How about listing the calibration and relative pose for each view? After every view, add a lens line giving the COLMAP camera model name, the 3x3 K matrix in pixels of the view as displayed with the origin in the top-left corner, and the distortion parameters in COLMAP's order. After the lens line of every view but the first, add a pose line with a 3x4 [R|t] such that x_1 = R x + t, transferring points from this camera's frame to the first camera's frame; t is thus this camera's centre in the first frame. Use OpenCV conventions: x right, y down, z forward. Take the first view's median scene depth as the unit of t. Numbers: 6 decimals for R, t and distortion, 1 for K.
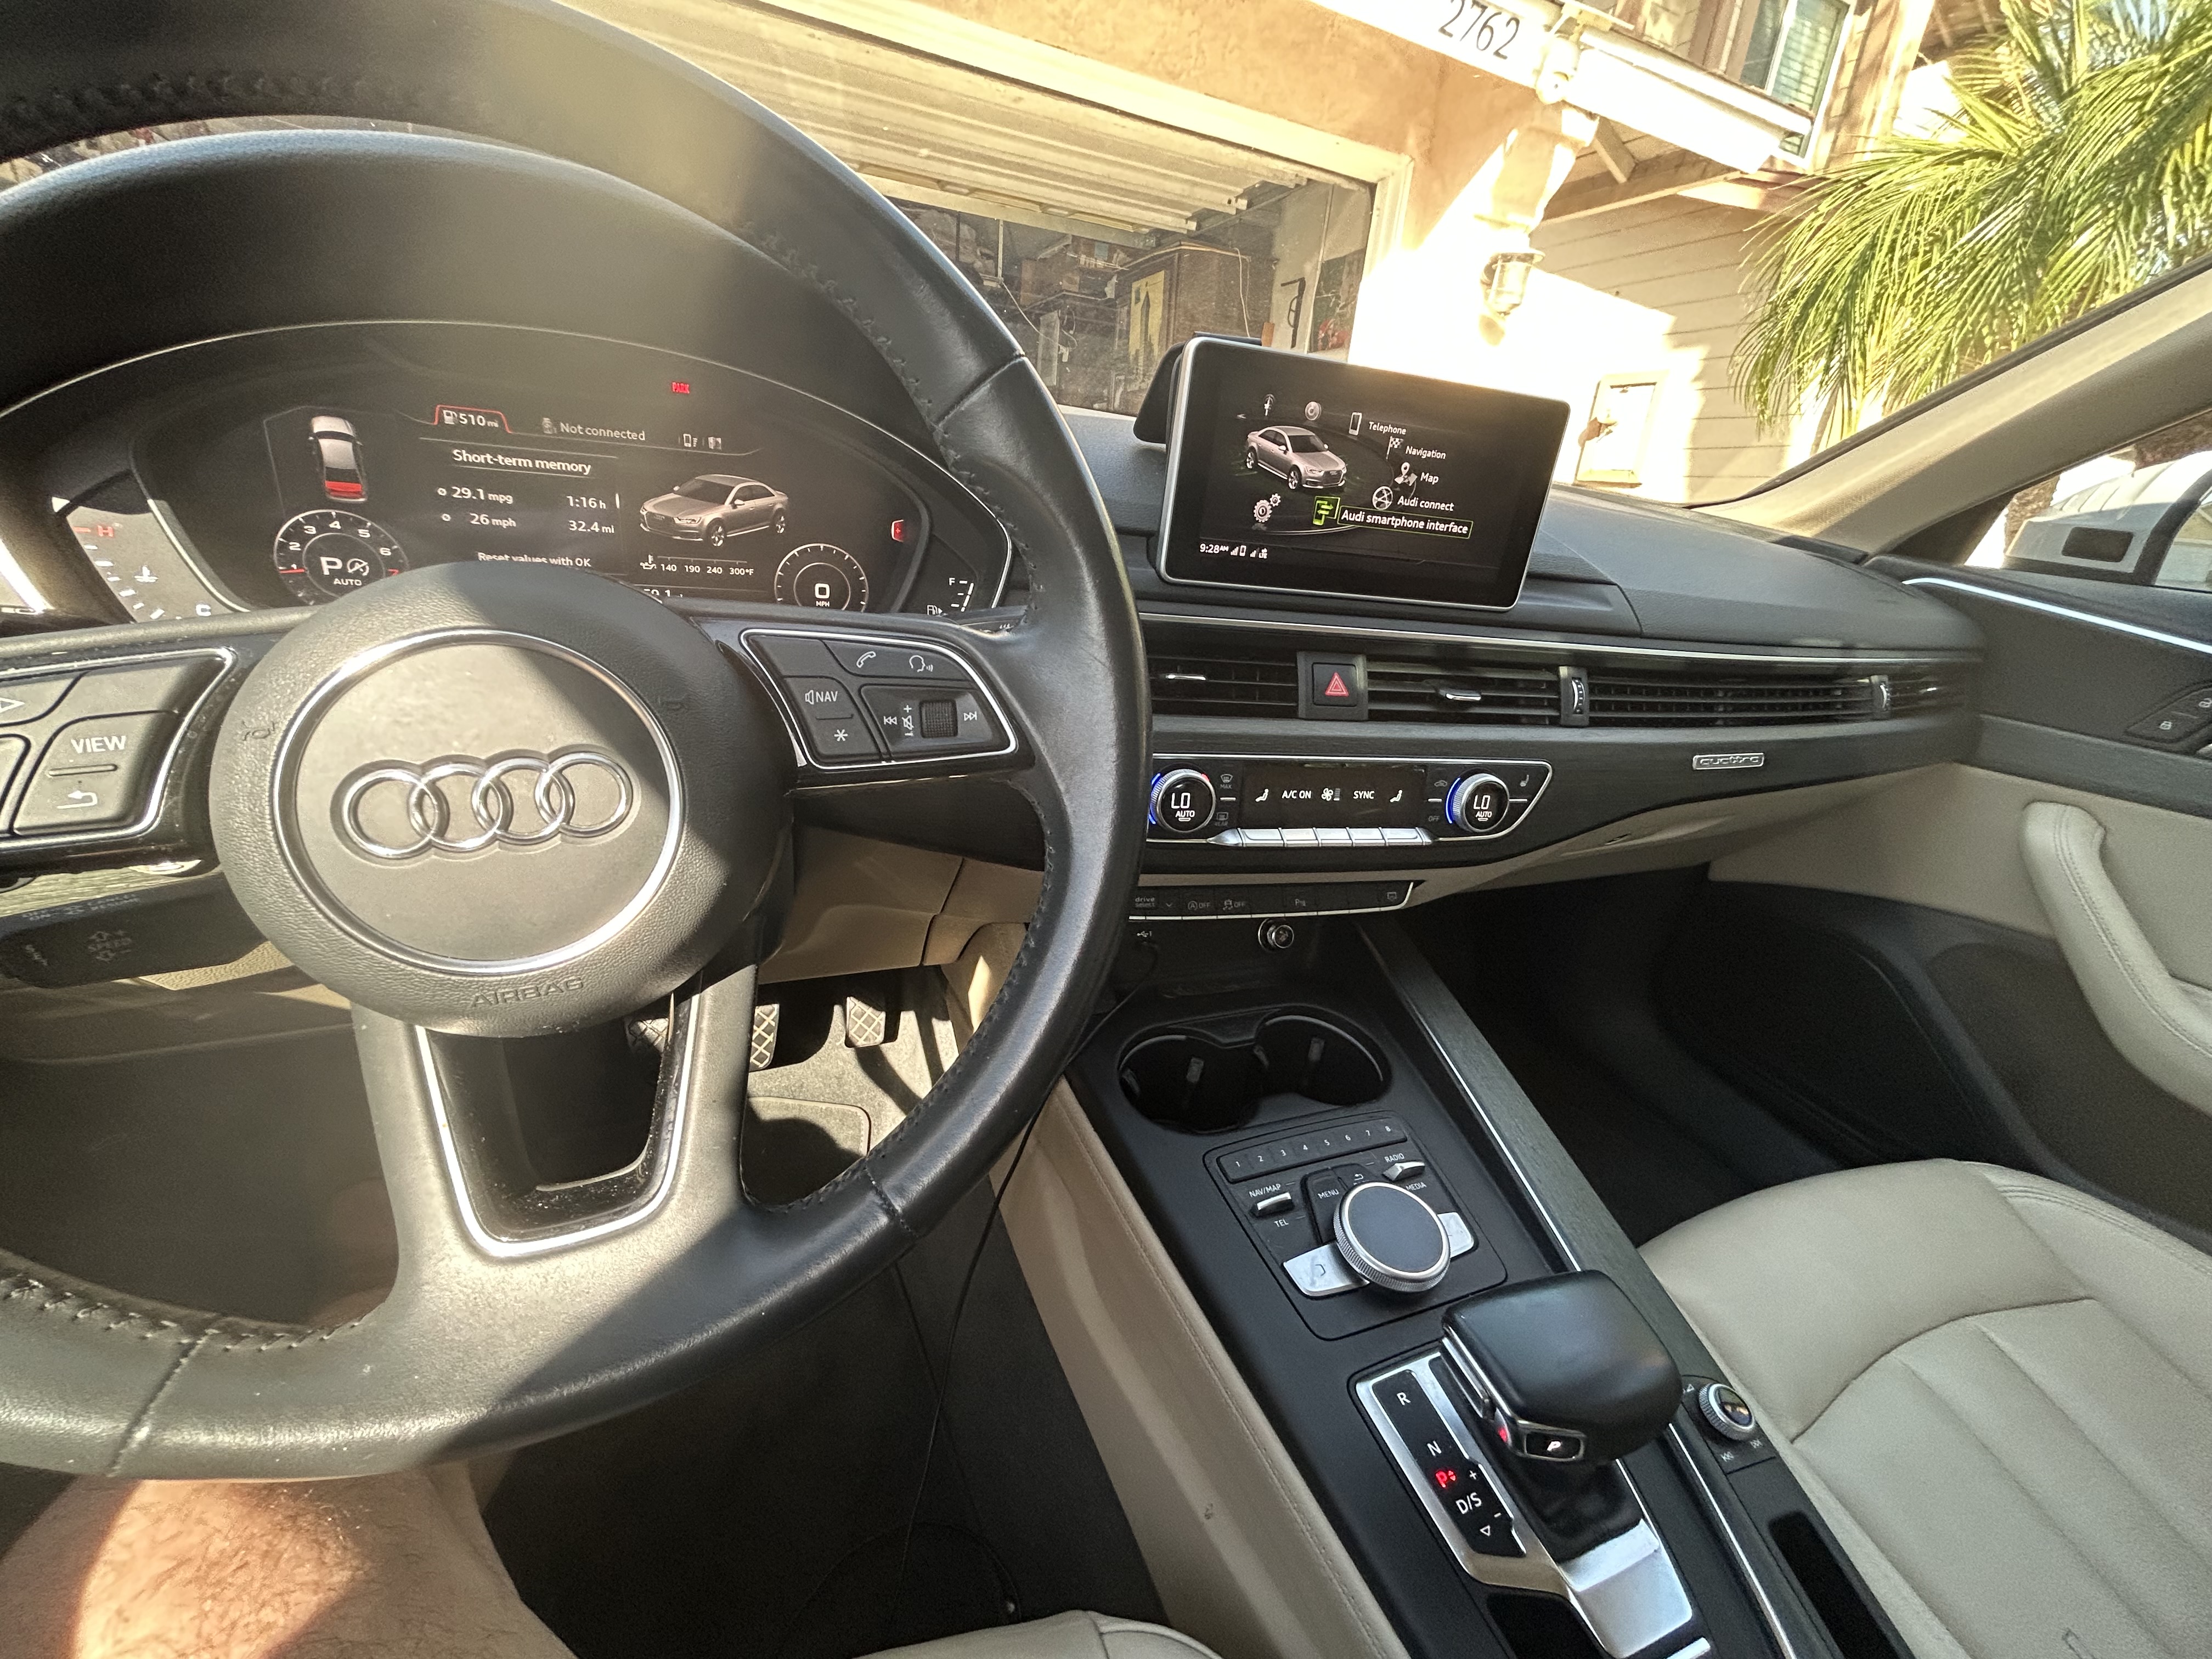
lens RADIAL K [[944.4, 0, 1094.7], [0, 944.4, 865.9], [0, 0, 1]] dist [0.006712, -0.007455]
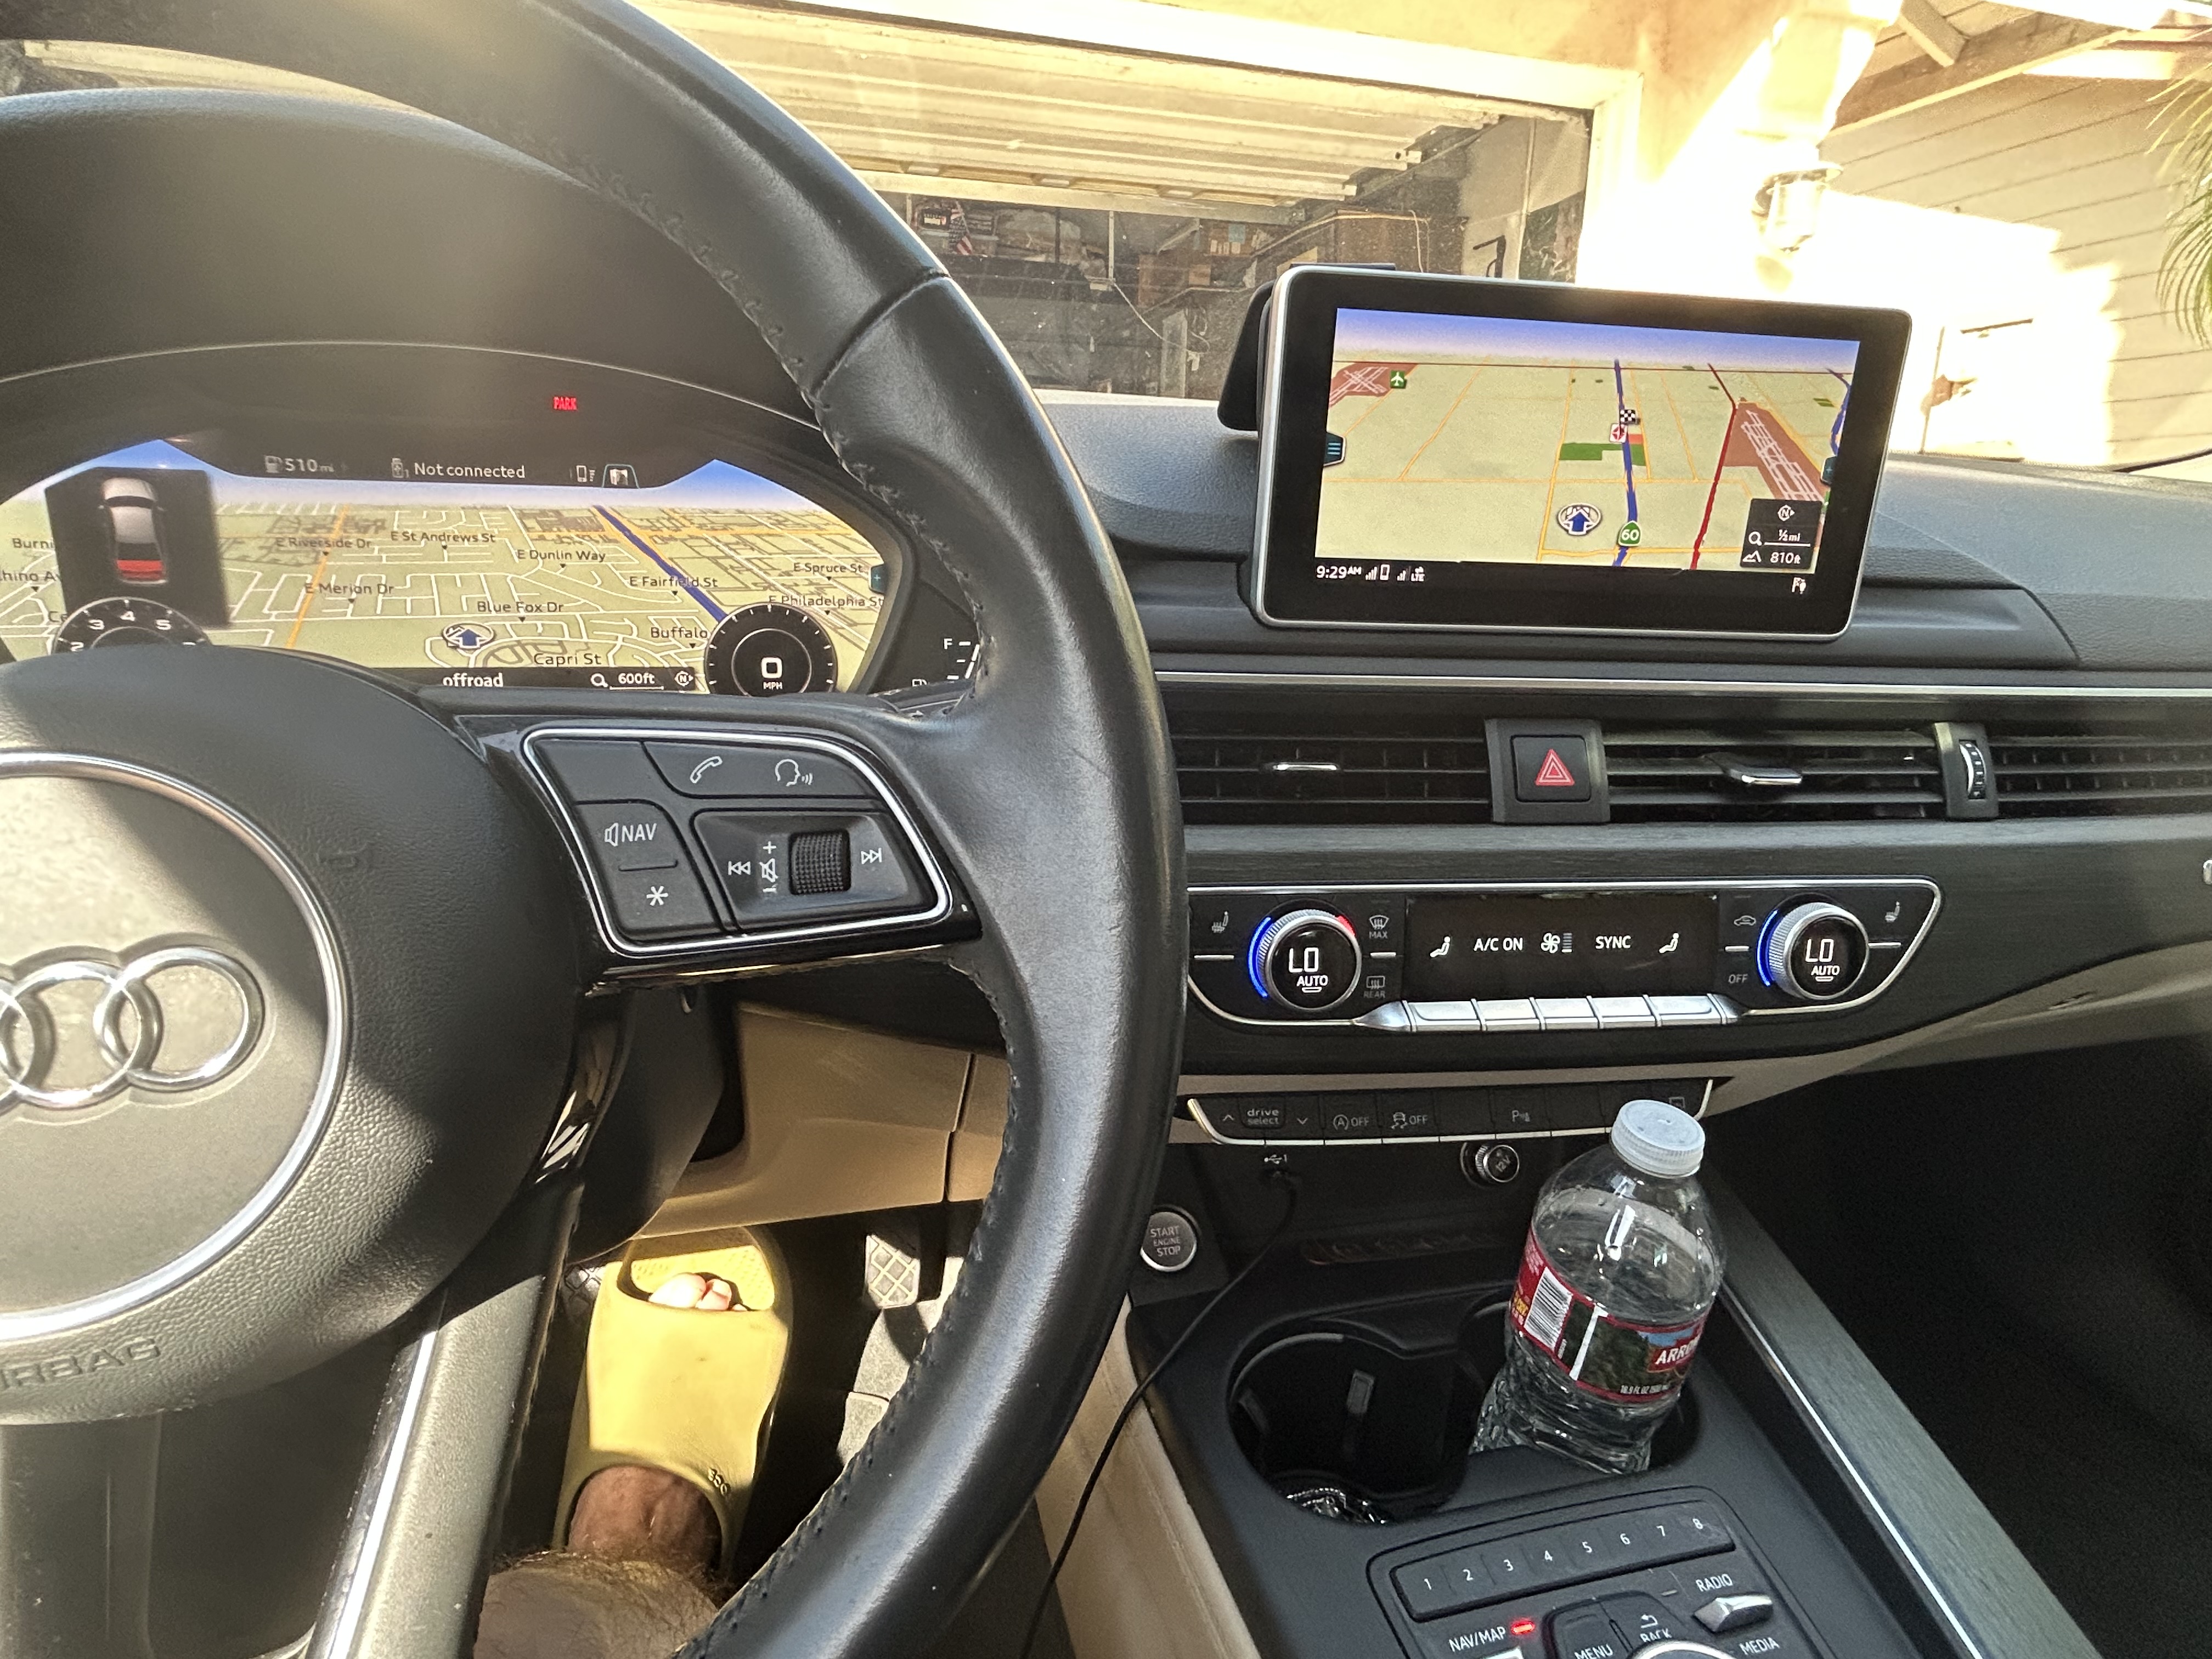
lens RADIAL K [[1200.1, 0, 1106.0], [0, 1200.1, 829.5], [0, 0, 1]] dist [-0.001972, 0.000493]
pose [[0.988265, -0.033786, -0.148968, 0.076974], [0.012474, 0.989826, -0.141737, -0.040644], [0.152241, 0.138216, 0.978631, 0.173248]]
